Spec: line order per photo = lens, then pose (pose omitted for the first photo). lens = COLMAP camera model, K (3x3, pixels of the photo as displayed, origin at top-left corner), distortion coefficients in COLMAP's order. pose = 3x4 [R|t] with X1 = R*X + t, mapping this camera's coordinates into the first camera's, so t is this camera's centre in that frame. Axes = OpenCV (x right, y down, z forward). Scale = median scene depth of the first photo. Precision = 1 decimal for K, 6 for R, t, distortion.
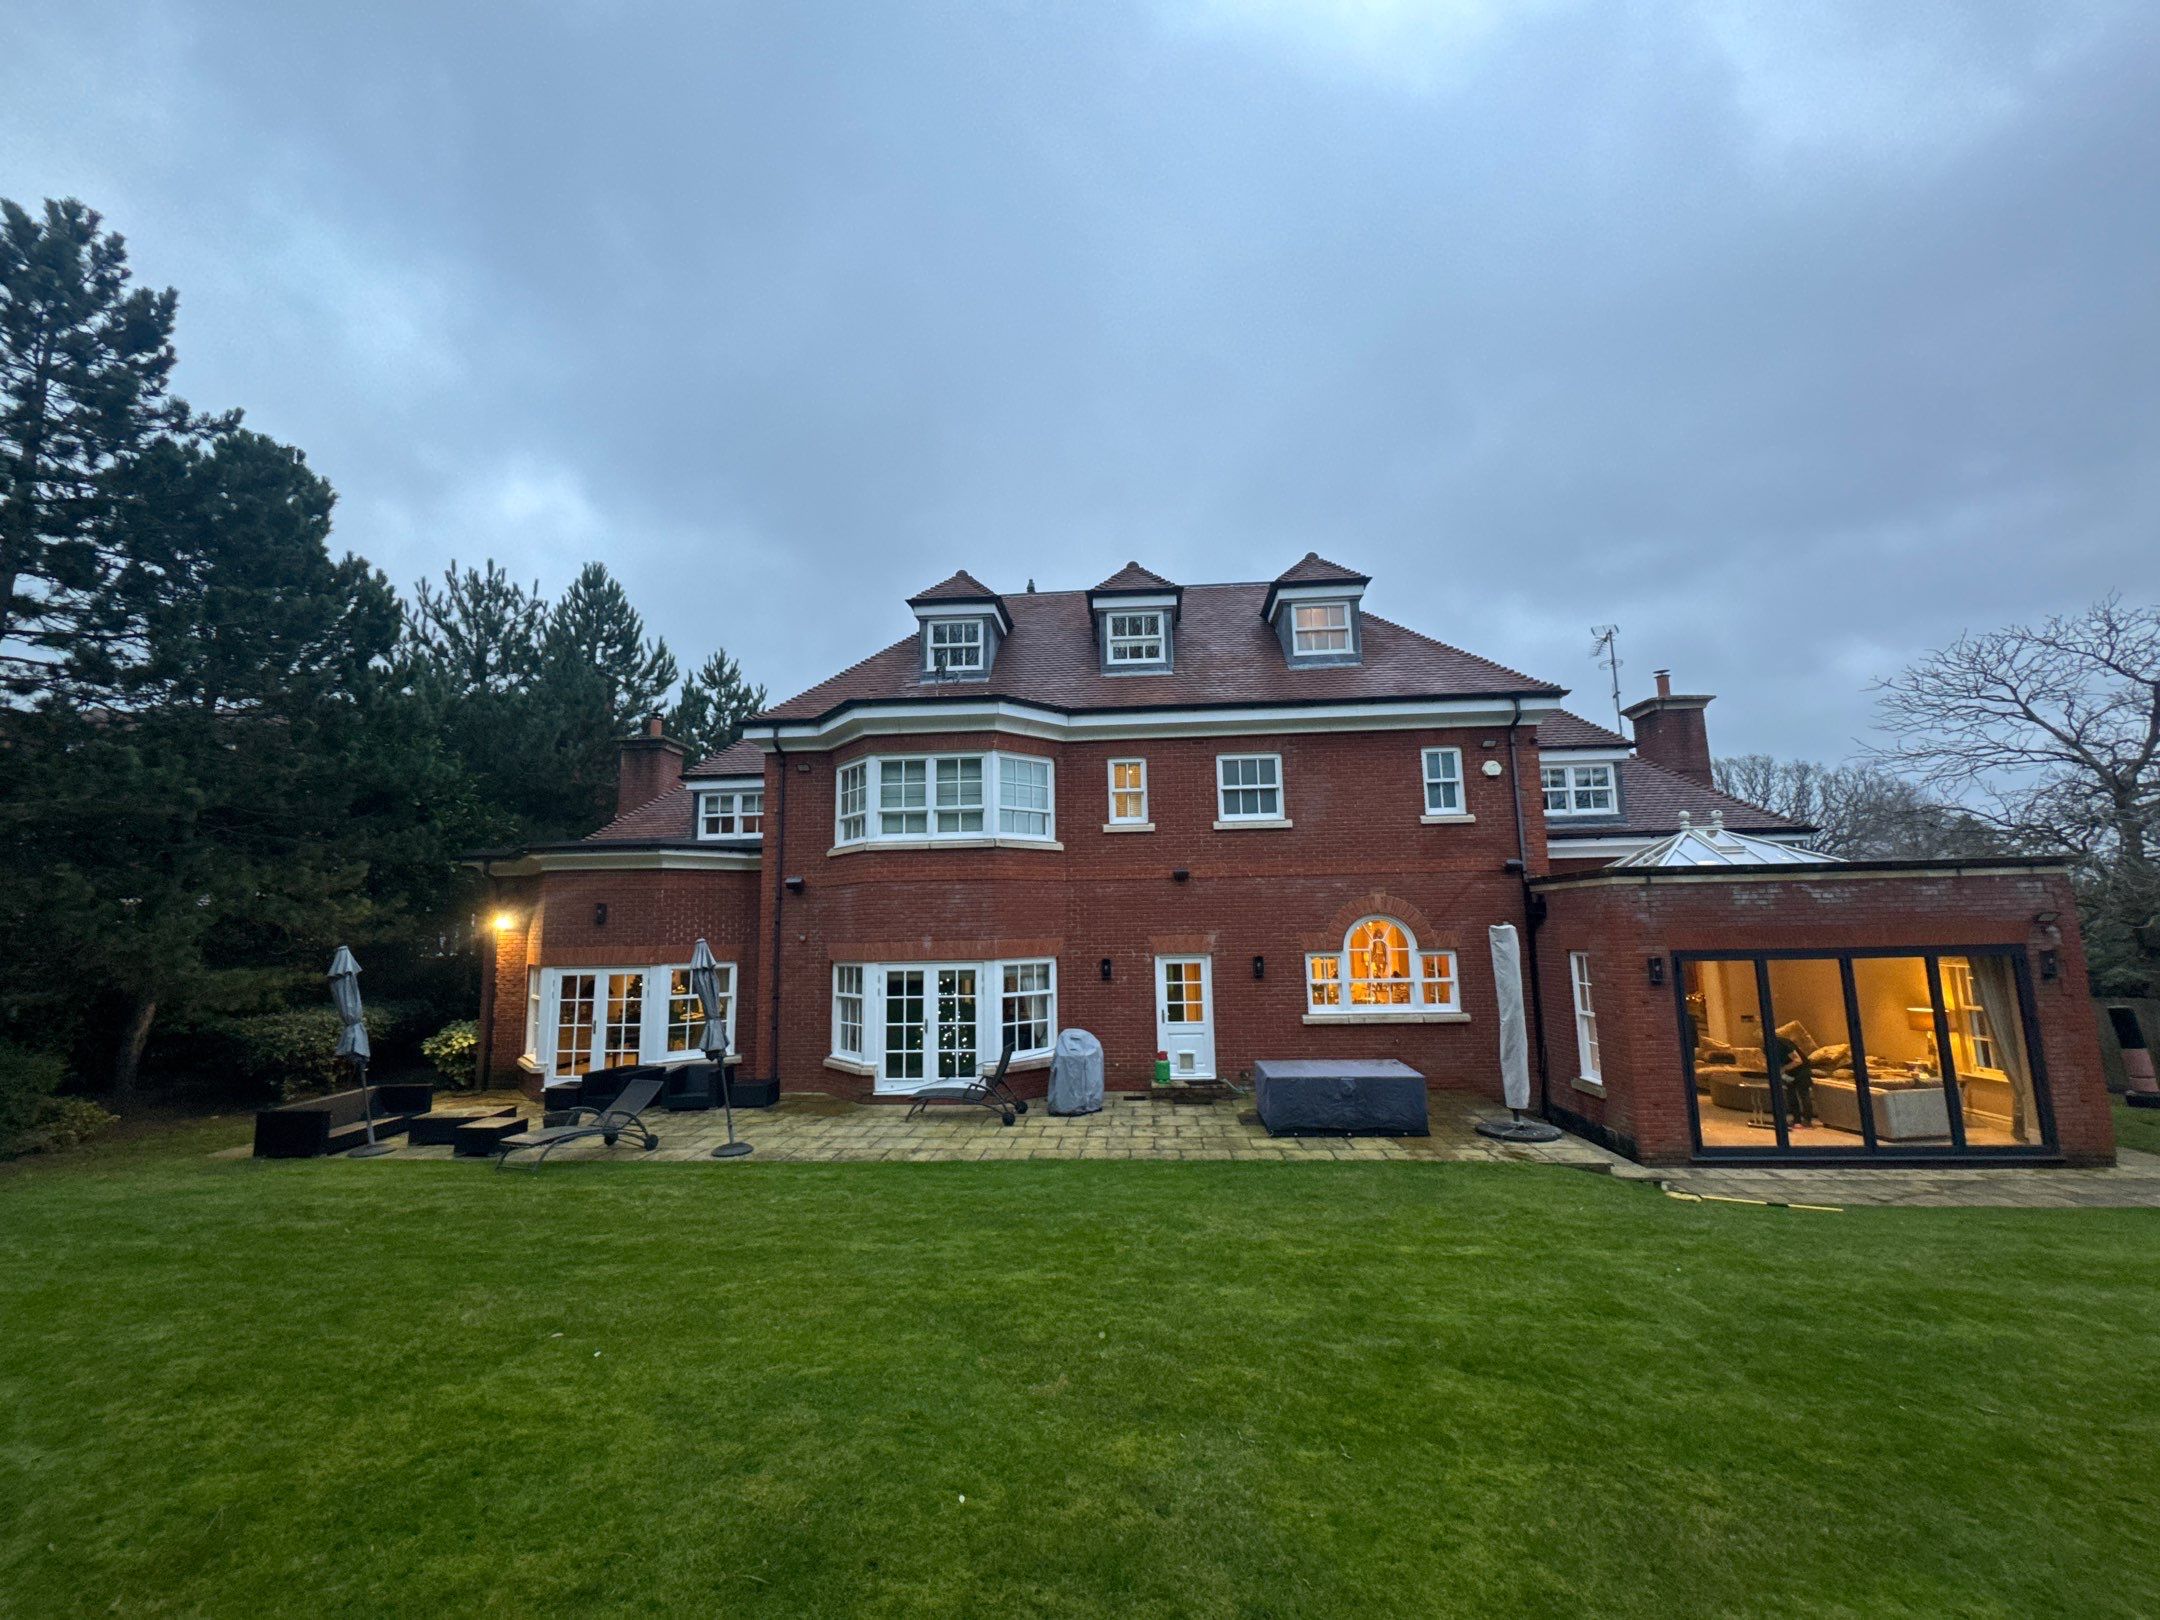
lens RADIAL K [[848.6, 0, 1080.0], [0, 848.6, 810.0], [0, 0, 1]] dist [0.000871, 0.000059]
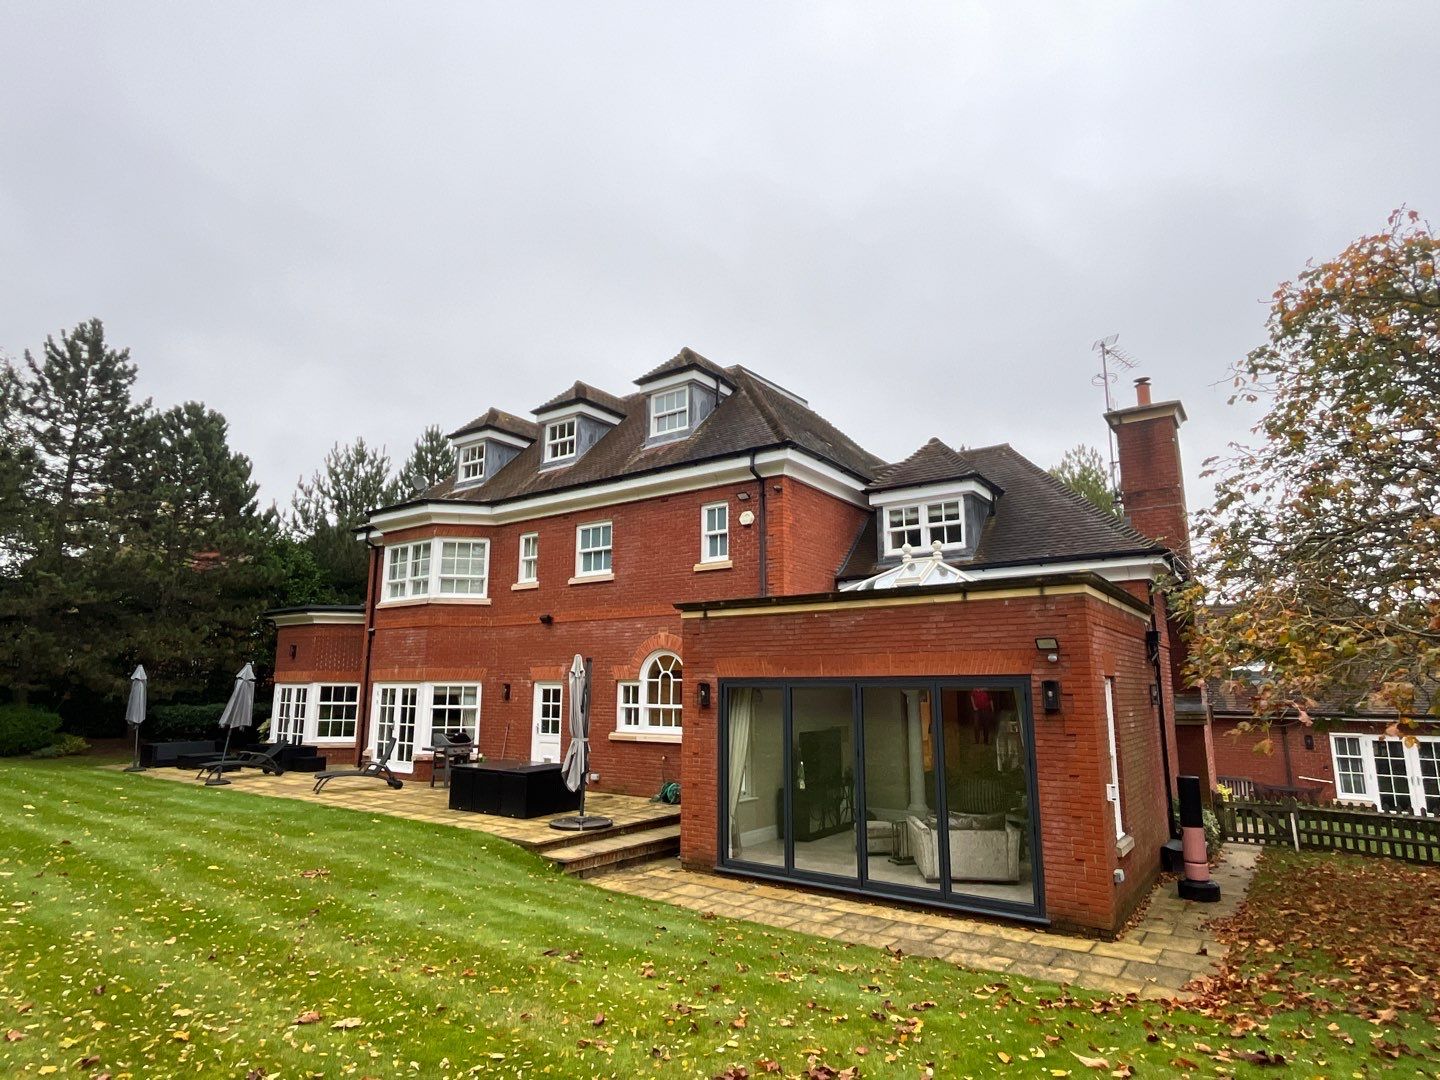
lens RADIAL K [[790.5, 0, 720.0], [0, 790.5, 540.0], [0, 0, 1]] dist [-0.000383, -0.001135]
pose [[0.855808, -0.074664, -0.511878, 0.982782], [0.053815, 0.997010, -0.055453, 0.035064], [0.514487, 0.019910, 0.857267, 0.091321]]
